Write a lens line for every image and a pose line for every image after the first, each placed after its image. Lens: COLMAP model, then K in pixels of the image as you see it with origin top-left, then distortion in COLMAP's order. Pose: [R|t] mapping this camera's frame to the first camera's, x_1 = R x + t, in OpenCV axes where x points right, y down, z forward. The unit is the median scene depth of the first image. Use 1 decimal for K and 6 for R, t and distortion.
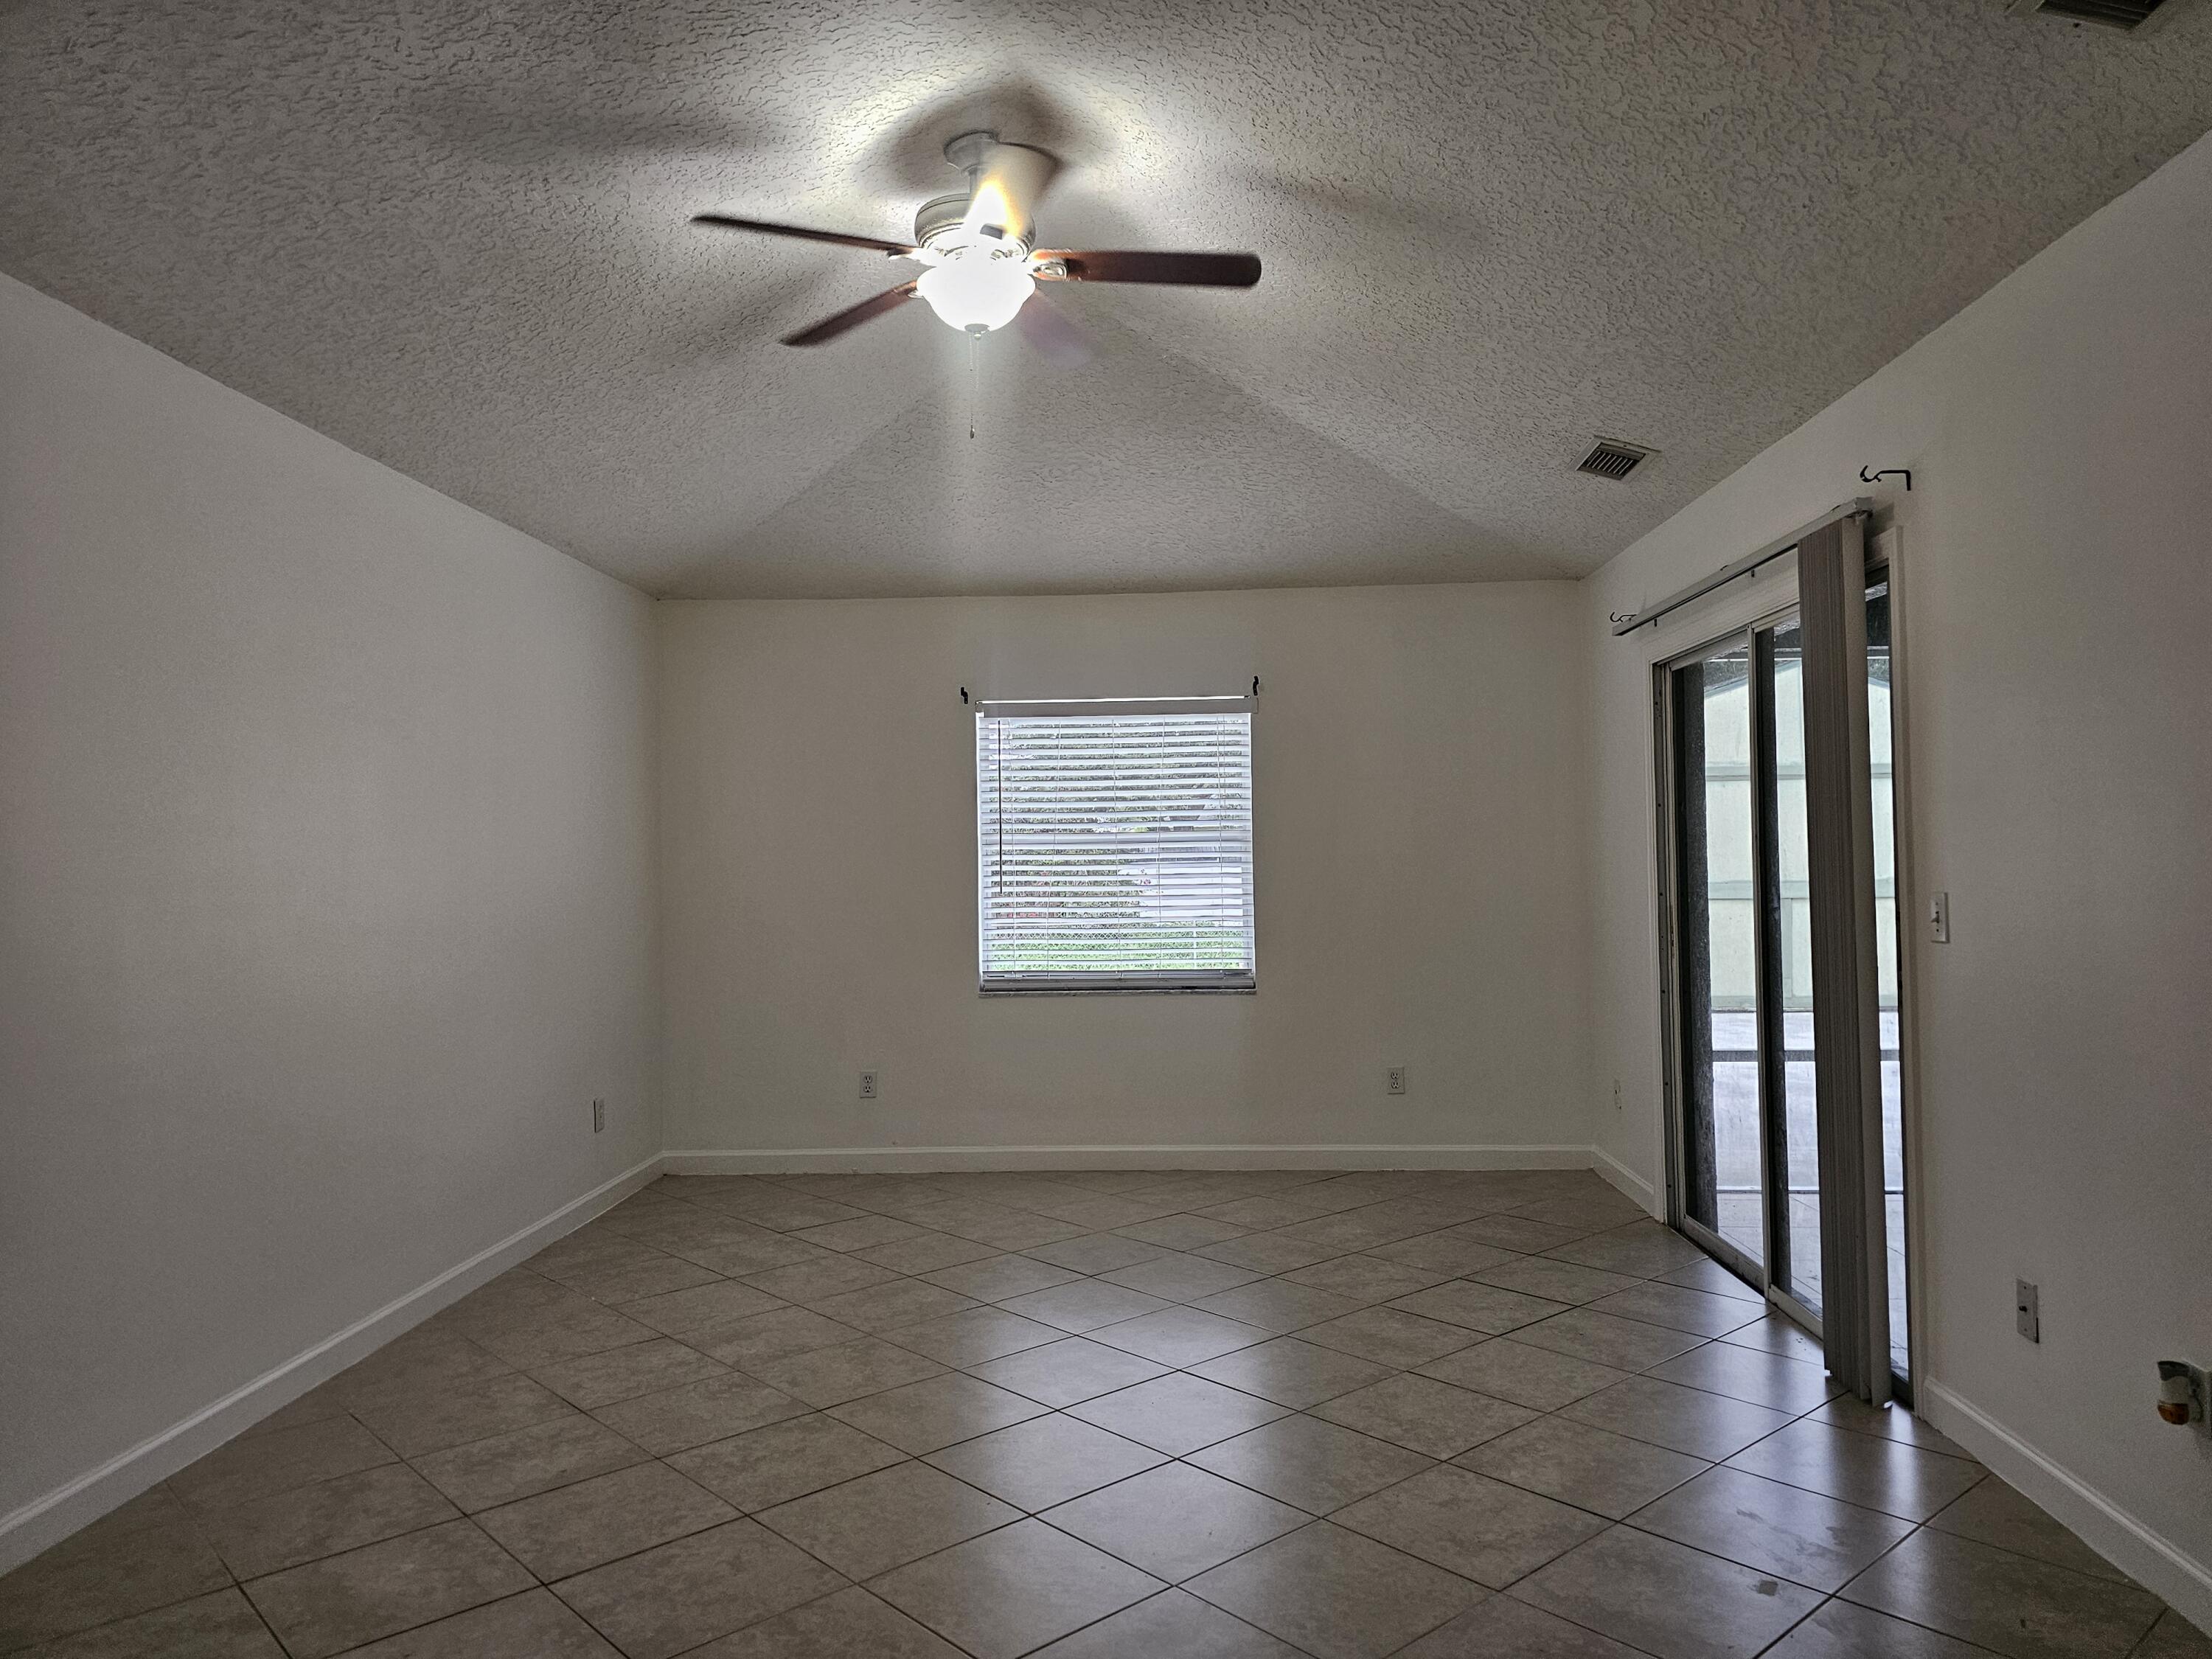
lens RADIAL K [[1487.1, 0, 1101.8], [0, 1487.1, 816.8], [0, 0, 1]] dist [0.056504, -0.056877]
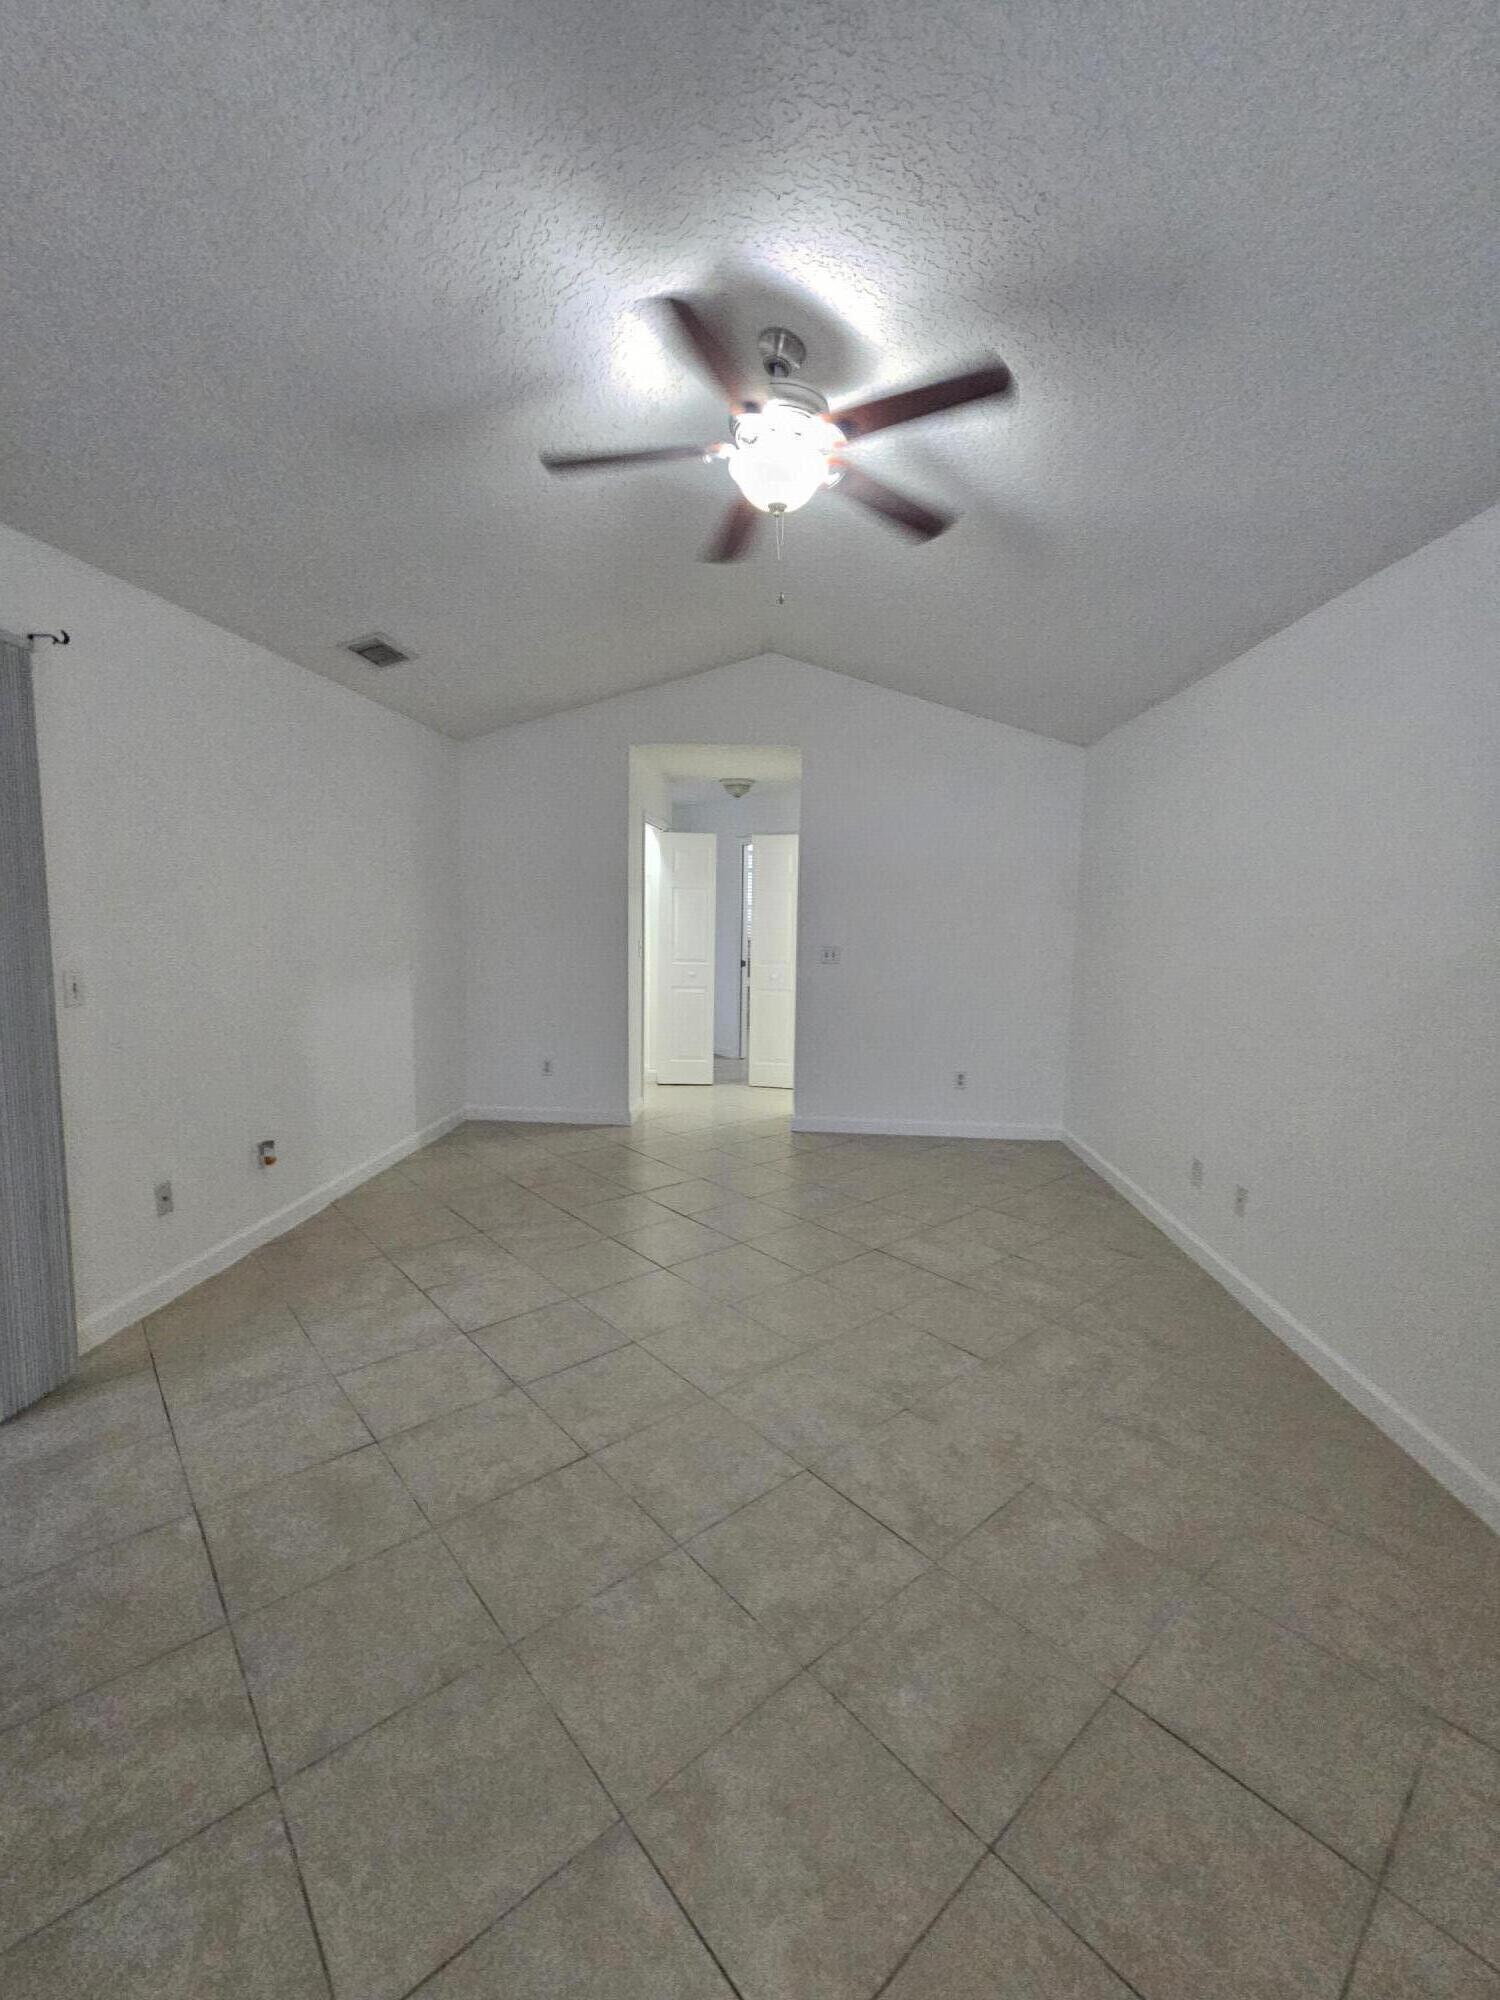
lens RADIAL K [[821.3, 0, 750.0], [0, 821.3, 1000.0], [0, 0, 1]] dist [-0.004844, 0.003512]
pose [[-0.999901, -0.003990, 0.013501, -0.047677], [-0.002914, 0.996891, 0.078742, 0.010403], [-0.013774, 0.078695, -0.996804, 1.116007]]
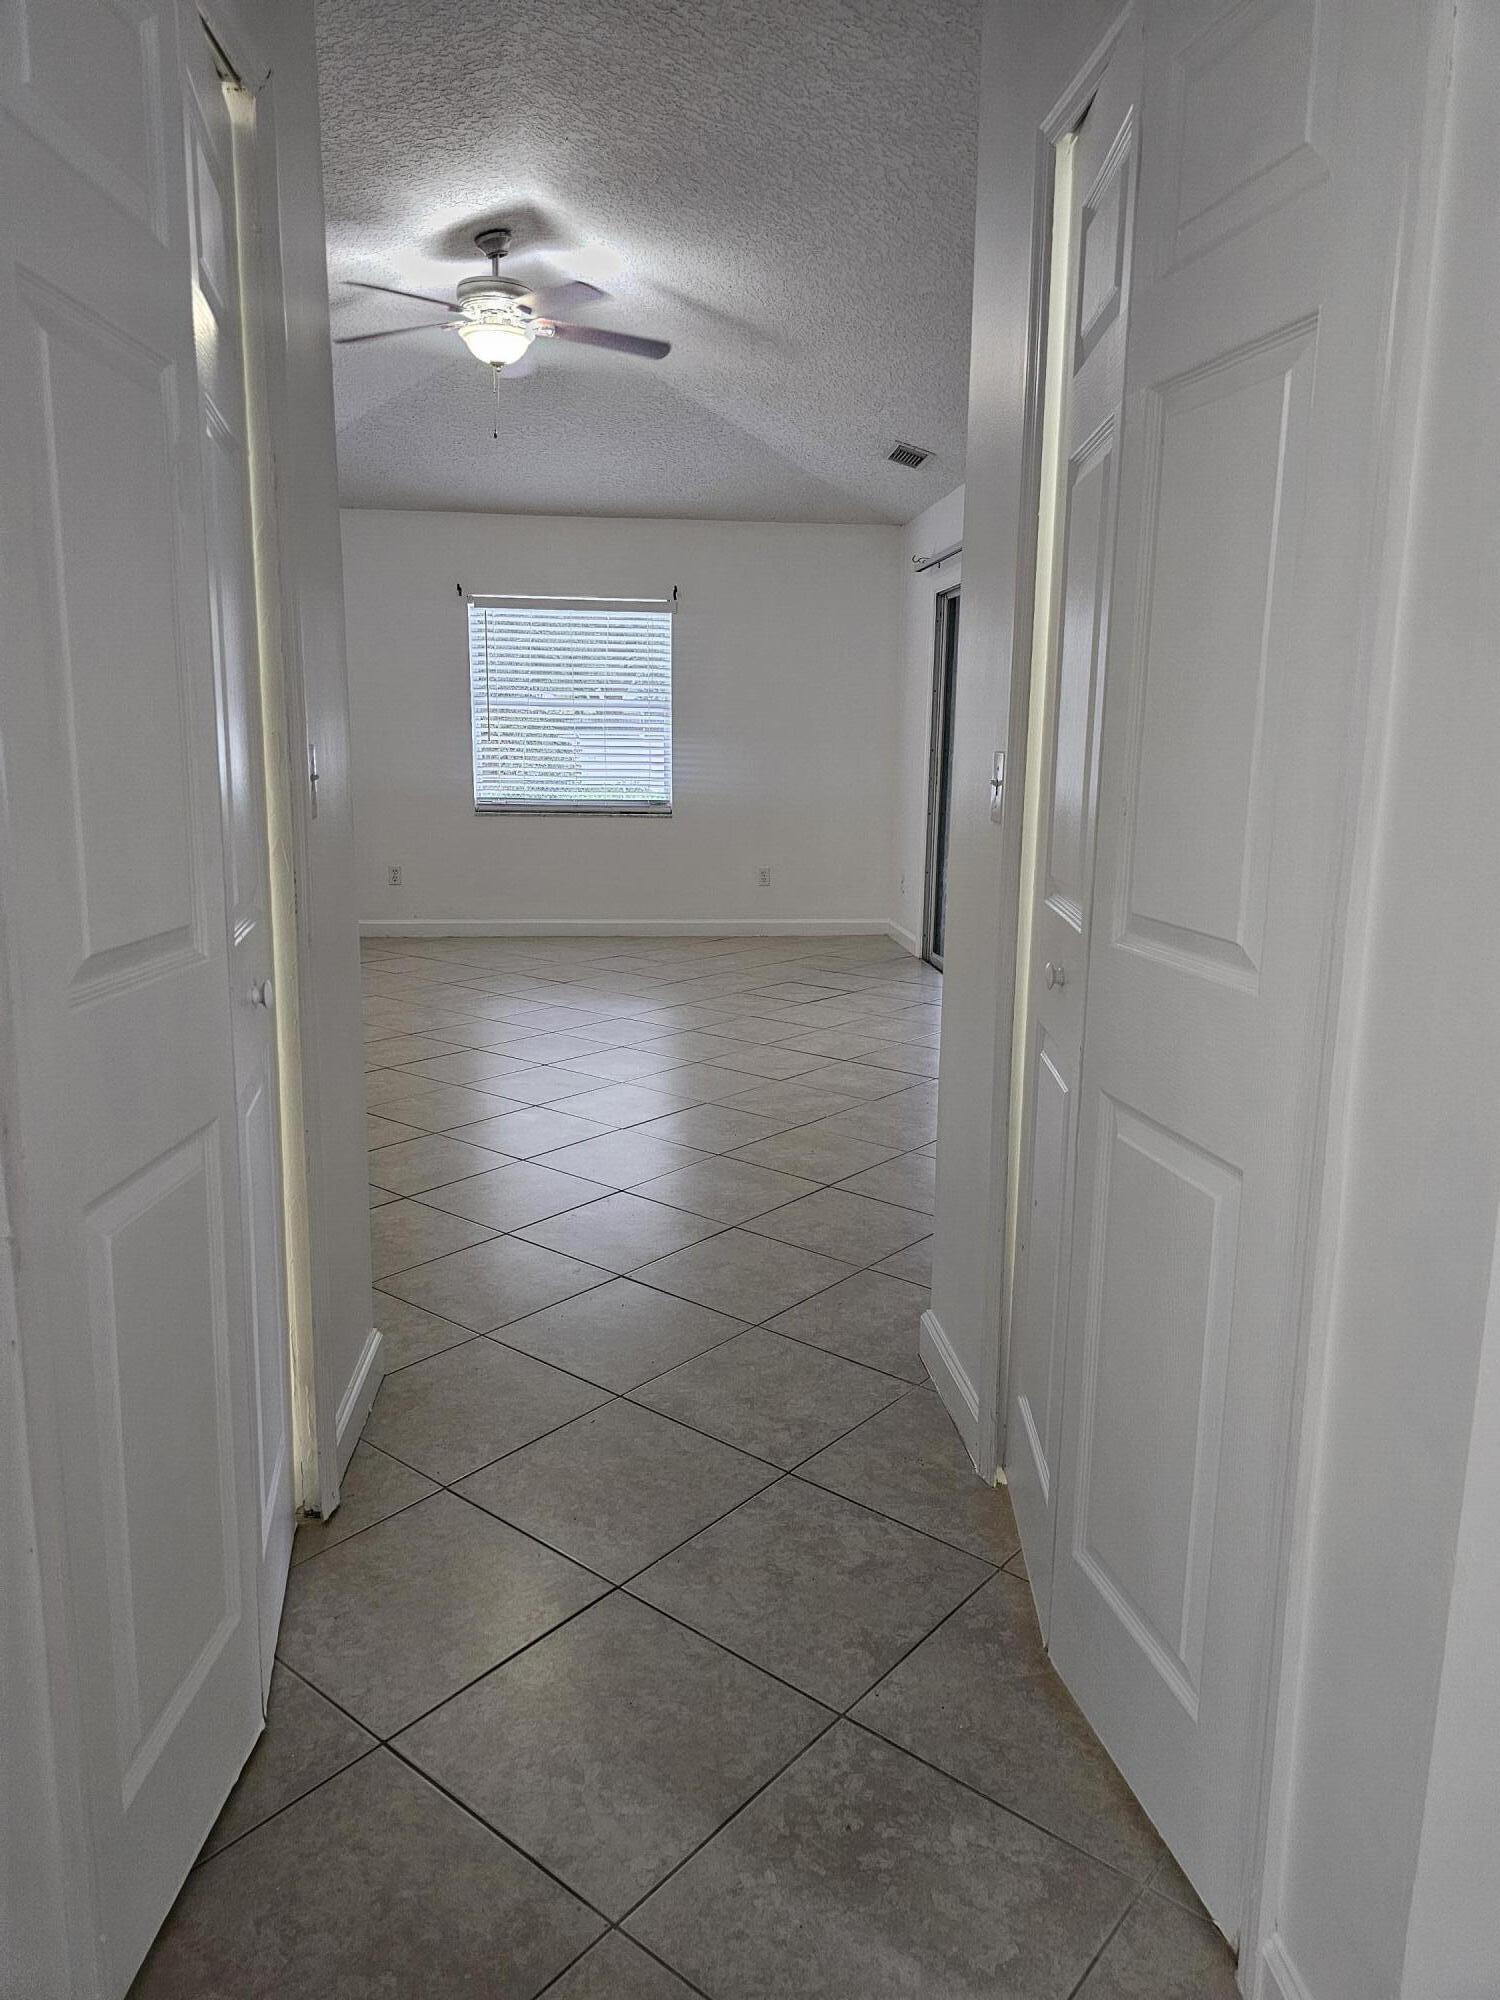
lens RADIAL K [[1328.0, 0, 775.2], [0, 1328.0, 1024.1], [0, 0, 1]] dist [0.054213, -0.210996]
pose [[0.984807, -0.009282, 0.173403, -0.028520], [-0.033003, 0.970366, 0.239374, 0.002465], [-0.170487, -0.241460, 0.955317, -0.361881]]
